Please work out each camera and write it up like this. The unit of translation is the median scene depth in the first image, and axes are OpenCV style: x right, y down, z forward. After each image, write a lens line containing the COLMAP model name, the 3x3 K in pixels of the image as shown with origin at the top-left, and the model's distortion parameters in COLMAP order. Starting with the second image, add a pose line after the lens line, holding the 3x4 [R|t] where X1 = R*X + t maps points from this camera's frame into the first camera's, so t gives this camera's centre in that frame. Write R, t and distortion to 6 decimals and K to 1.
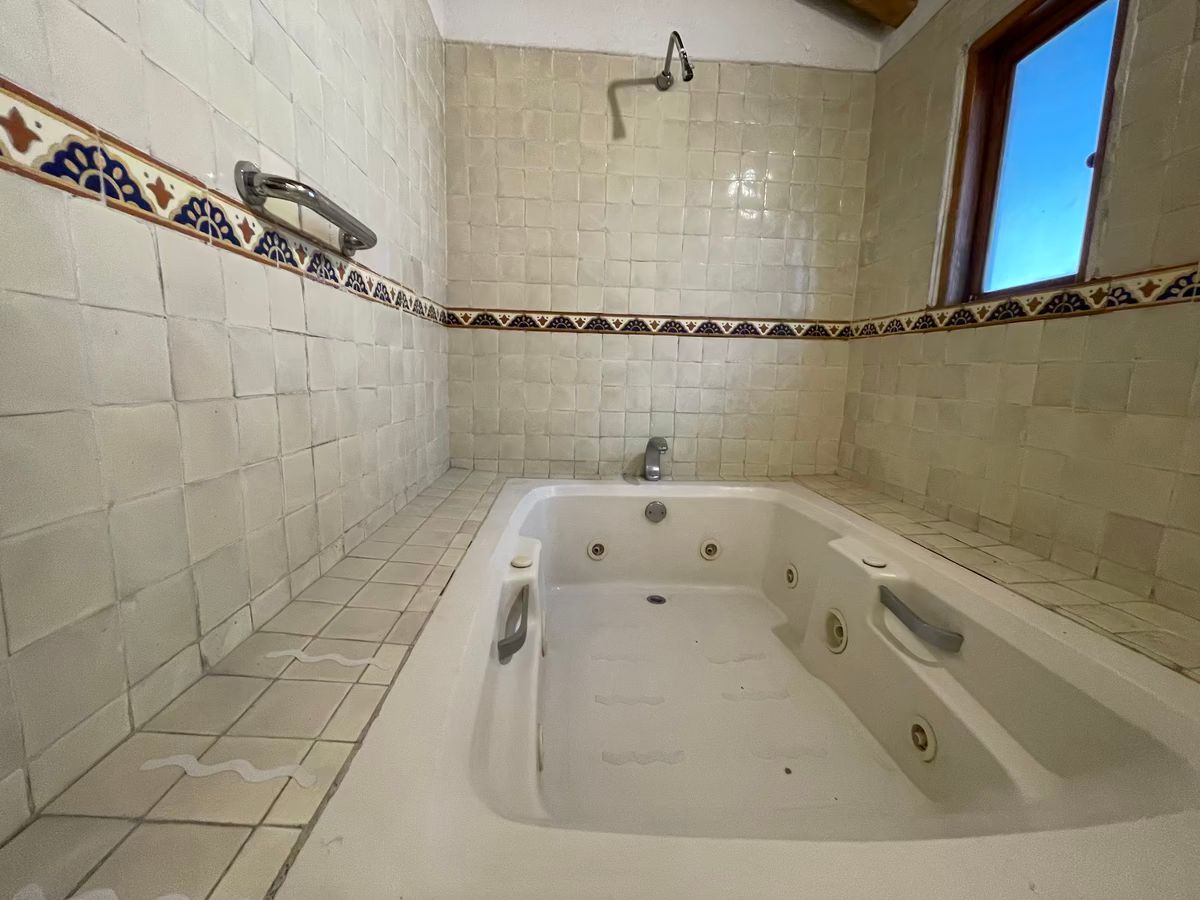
lens RADIAL K [[483.1, 0, 599.8], [0, 483.1, 449.8], [0, 0, 1]] dist [-0.001014, 0.000382]
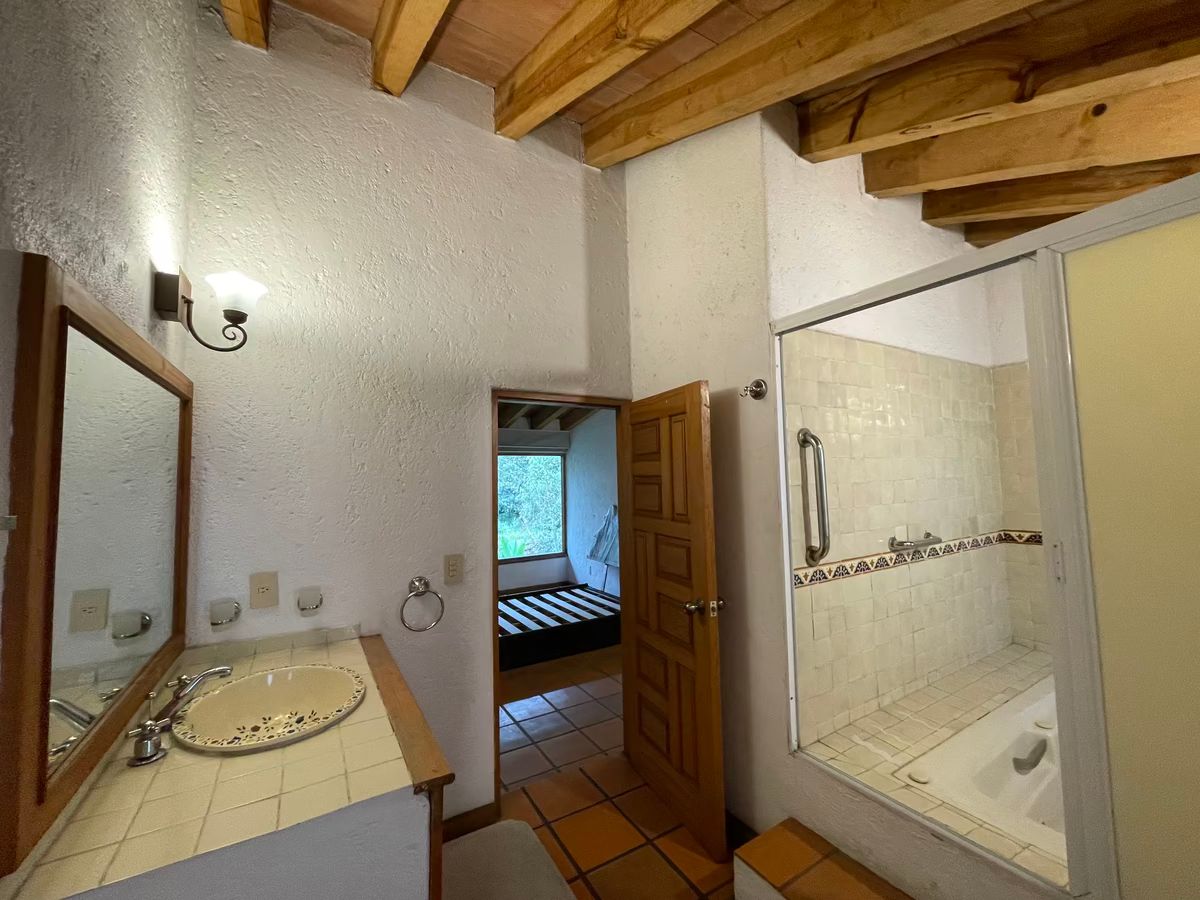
lens RADIAL K [[483.1, 0, 599.0], [0, 483.1, 449.9], [0, 0, 1]] dist [-0.001014, 0.000382]
pose [[0.461767, -0.099898, -0.881358, 0.960699], [-0.100814, 0.981288, -0.164045, -0.370500], [0.881253, 0.164604, 0.443055, -1.715043]]
